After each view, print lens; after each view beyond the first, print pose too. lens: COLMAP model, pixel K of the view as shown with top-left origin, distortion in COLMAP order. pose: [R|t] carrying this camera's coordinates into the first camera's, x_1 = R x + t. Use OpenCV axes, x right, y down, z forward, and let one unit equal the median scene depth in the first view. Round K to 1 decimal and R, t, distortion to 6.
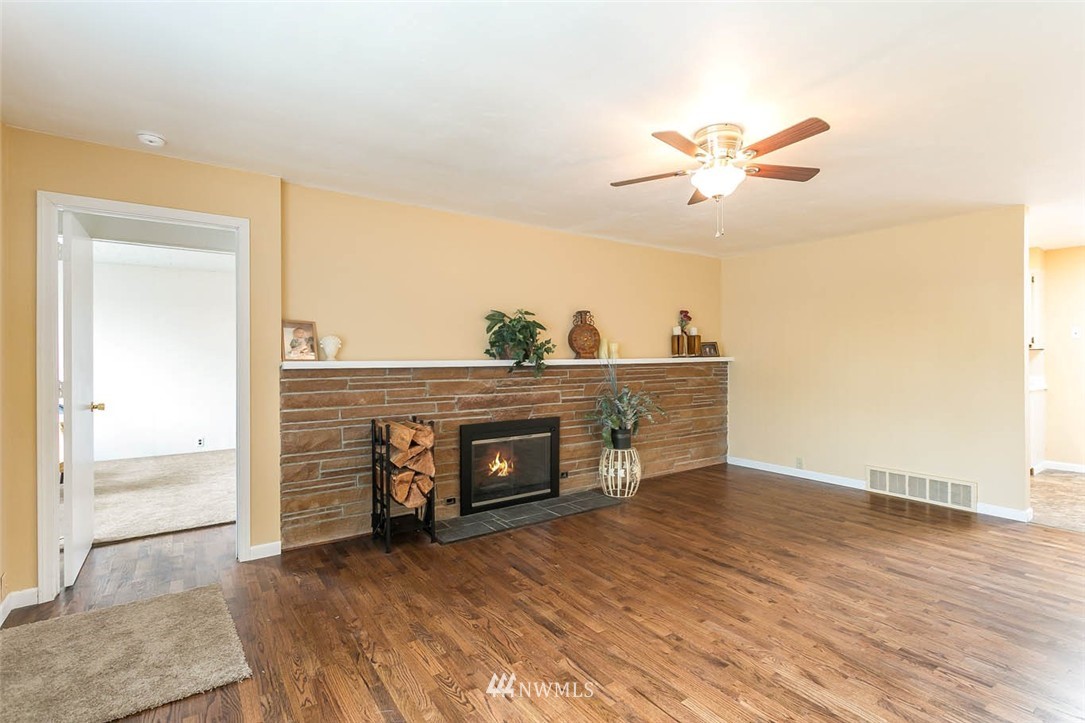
lens RADIAL K [[508.3, 0, 541.9], [0, 508.3, 349.8], [0, 0, 1]] dist [-0.000473, 0.000169]
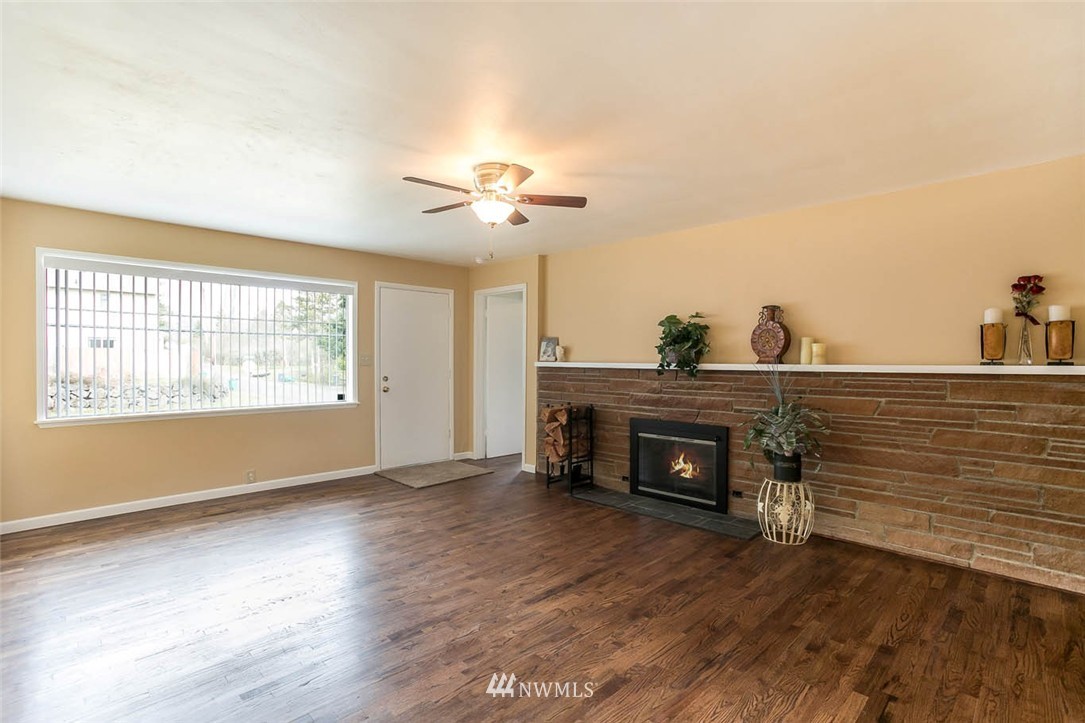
lens RADIAL K [[519.6, 0, 542.5], [0, 519.6, 361.5], [0, 0, 1]] dist [-0.056874, 0.032739]
pose [[0.171765, 0.007147, -0.985112, 0.996013], [0.006473, 0.999944, 0.008383, 0.005887], [0.985117, -0.007816, 0.171709, 0.589086]]
